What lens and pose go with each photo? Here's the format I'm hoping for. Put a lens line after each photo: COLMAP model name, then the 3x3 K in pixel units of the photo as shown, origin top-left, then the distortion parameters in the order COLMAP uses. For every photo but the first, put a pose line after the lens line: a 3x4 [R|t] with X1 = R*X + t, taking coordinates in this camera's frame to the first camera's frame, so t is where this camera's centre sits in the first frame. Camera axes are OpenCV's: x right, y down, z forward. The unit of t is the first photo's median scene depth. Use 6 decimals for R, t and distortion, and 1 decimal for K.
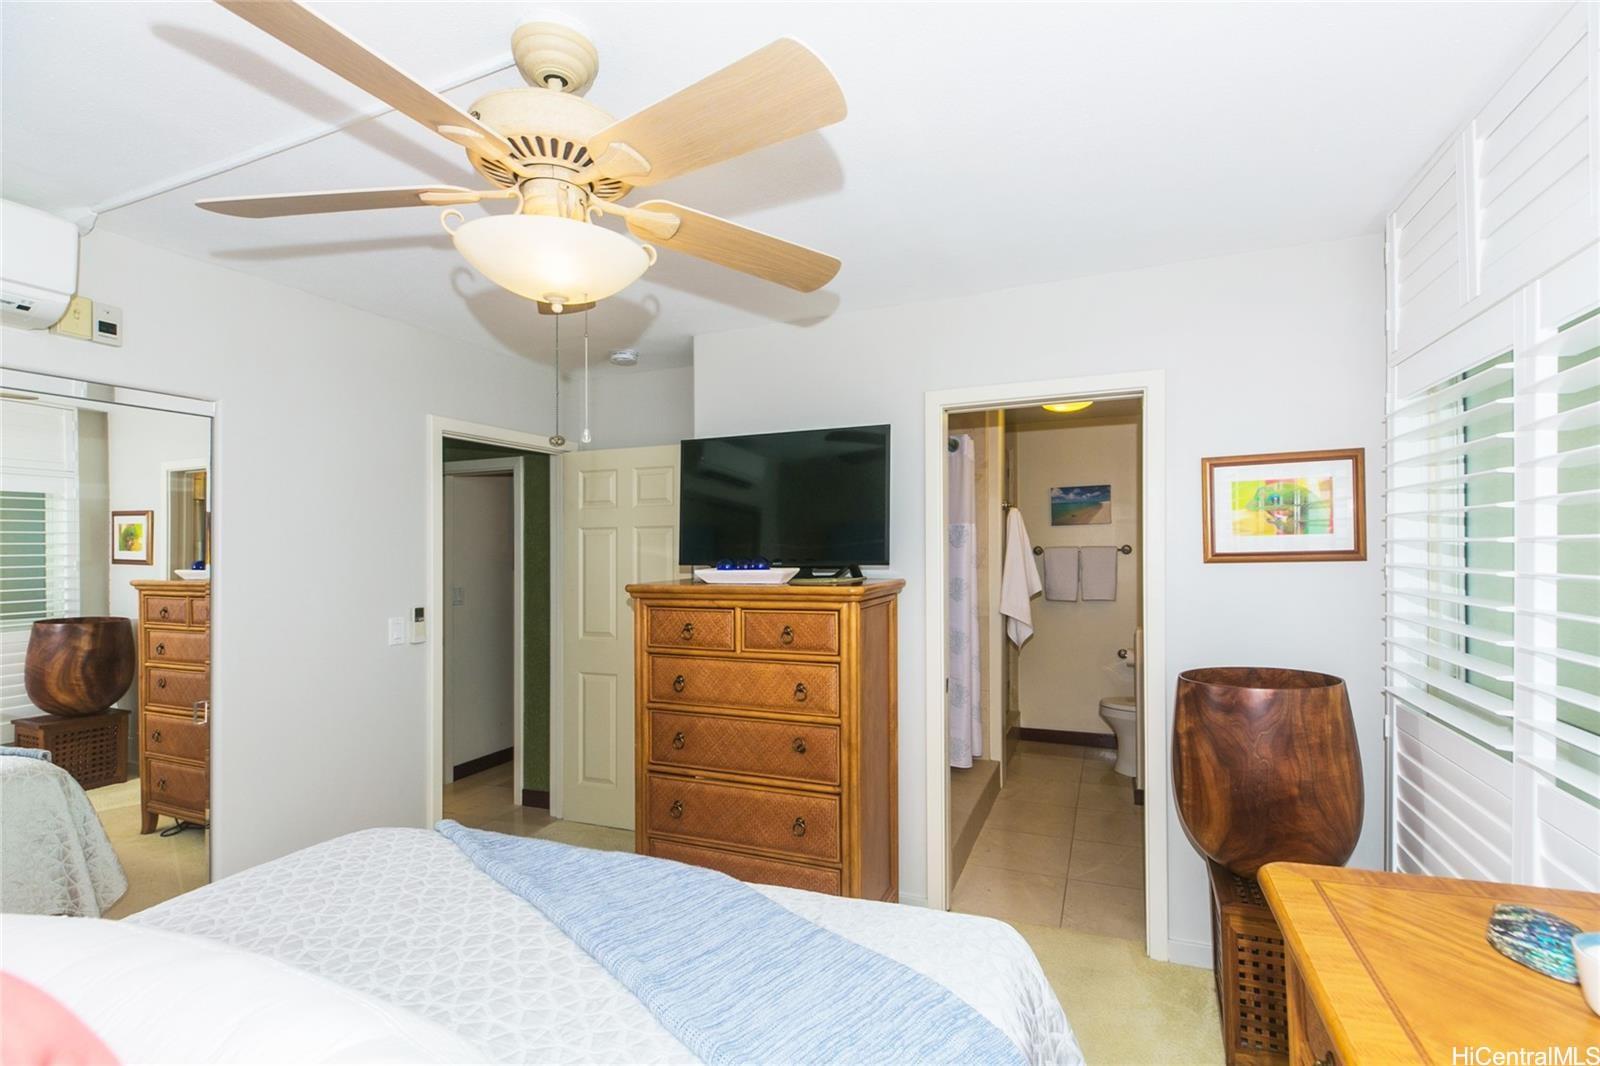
lens RADIAL K [[720.4, 0, 806.3], [0, 720.4, 539.7], [0, 0, 1]] dist [0.006874, -0.004331]
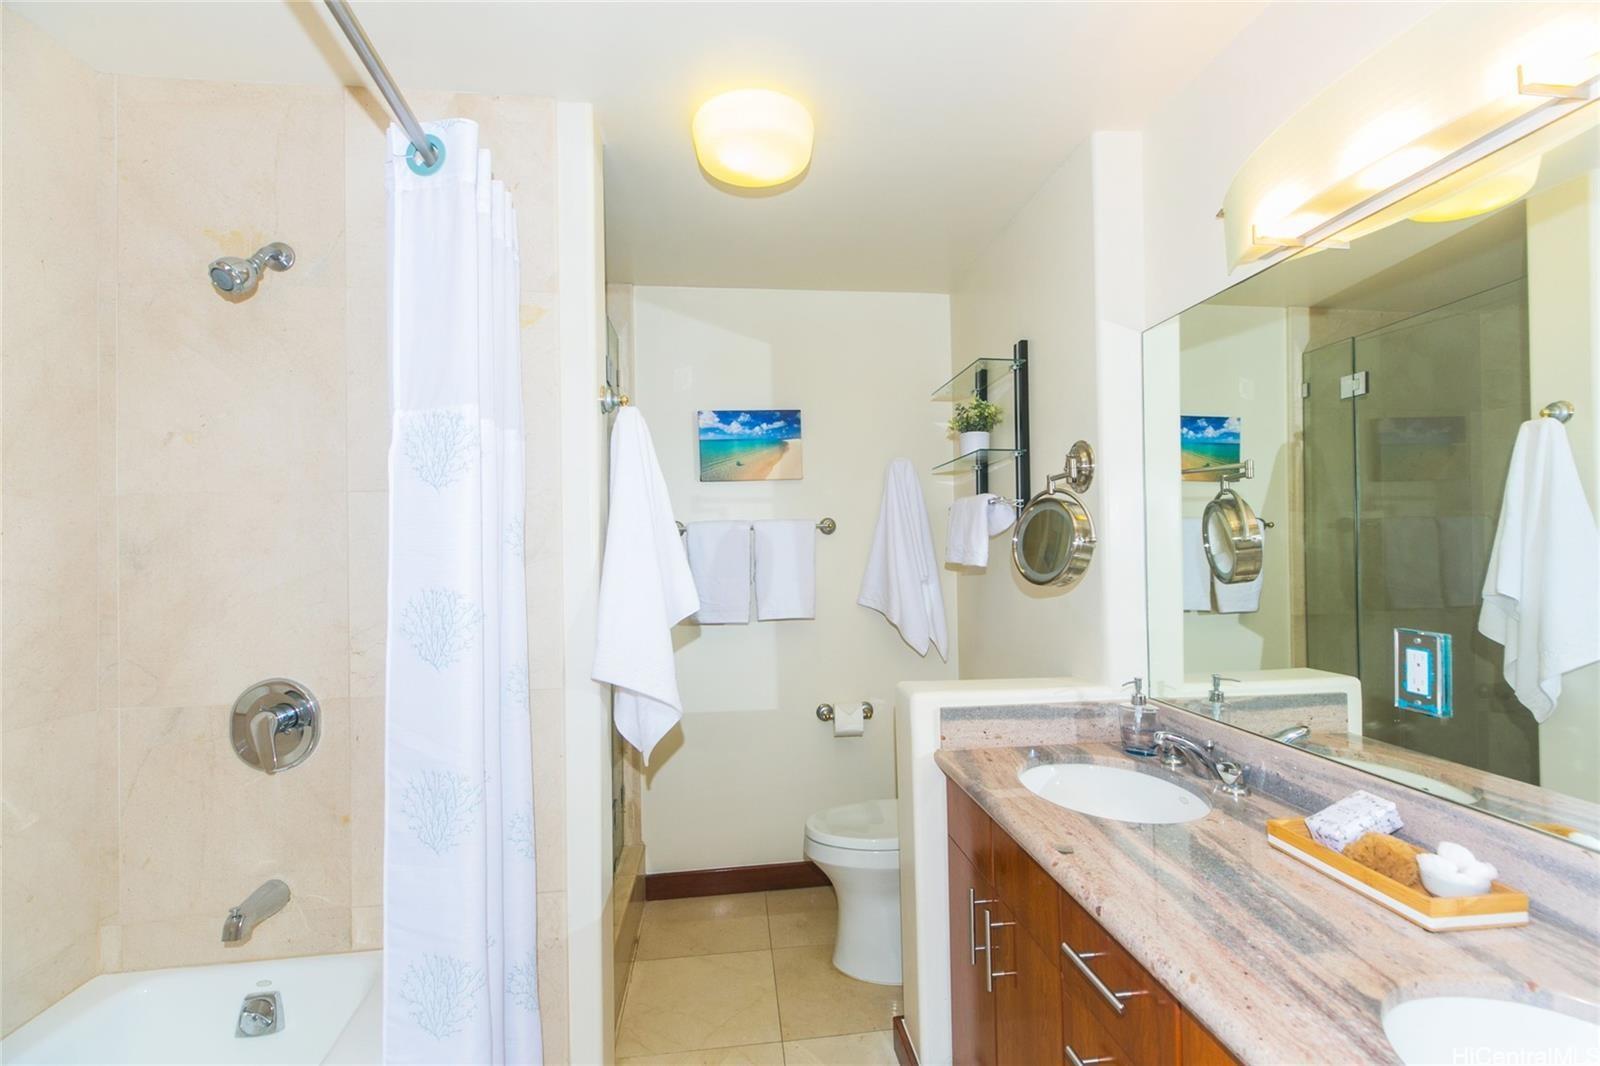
lens RADIAL K [[720.4, 0, 805.8], [0, 720.4, 543.4], [0, 0, 1]] dist [0.006874, -0.004331]
pose [[0.870054, -0.008367, 0.492885, 0.154369], [0.008800, 0.999960, 0.001441, 0.027833], [-0.492878, 0.003084, 0.870093, 0.530886]]
